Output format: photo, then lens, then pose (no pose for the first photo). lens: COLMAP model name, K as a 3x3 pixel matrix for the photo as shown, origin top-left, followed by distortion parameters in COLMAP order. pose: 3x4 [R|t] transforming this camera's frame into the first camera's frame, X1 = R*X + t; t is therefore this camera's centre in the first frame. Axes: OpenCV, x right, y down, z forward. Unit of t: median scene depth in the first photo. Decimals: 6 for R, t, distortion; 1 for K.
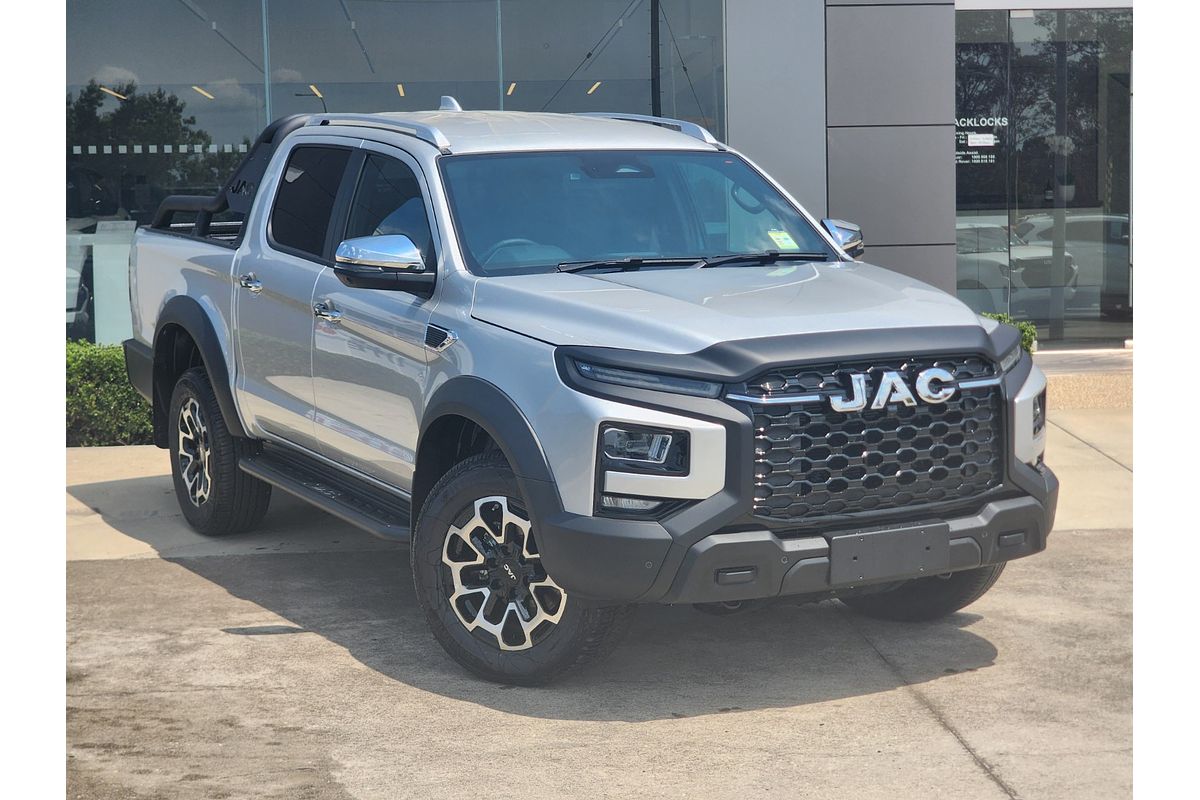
lens RADIAL K [[2342.5, 0, 600.0], [0, 2342.5, 400.0], [0, 0, 1]] dist [-0.303773, -0.085484]
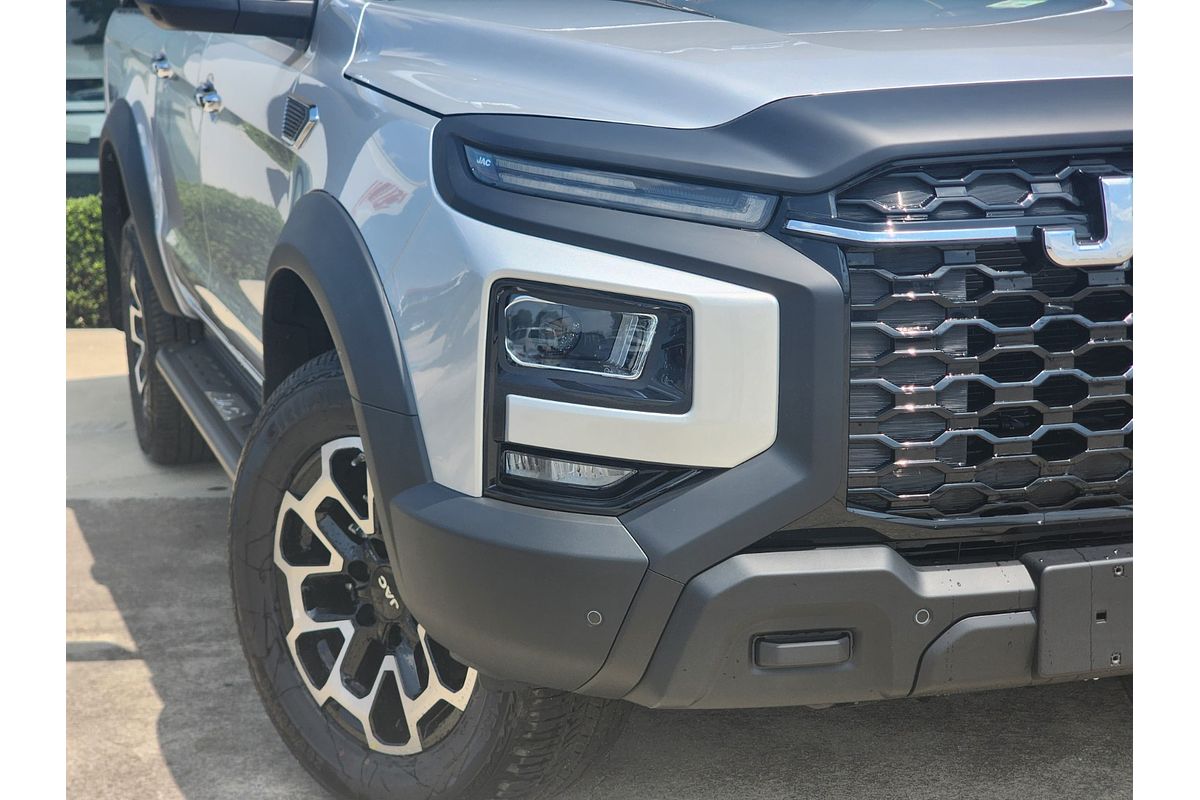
lens RADIAL K [[2210.1, 0, 555.7], [0, 2210.1, 403.2], [0, 0, 1]] dist [0.070049, 0.137578]
pose [[0.981931, 0.025235, -0.187549, 0.087324], [-0.015910, 0.998569, 0.051058, 0.010509], [0.188570, -0.047151, 0.980927, 0.591909]]
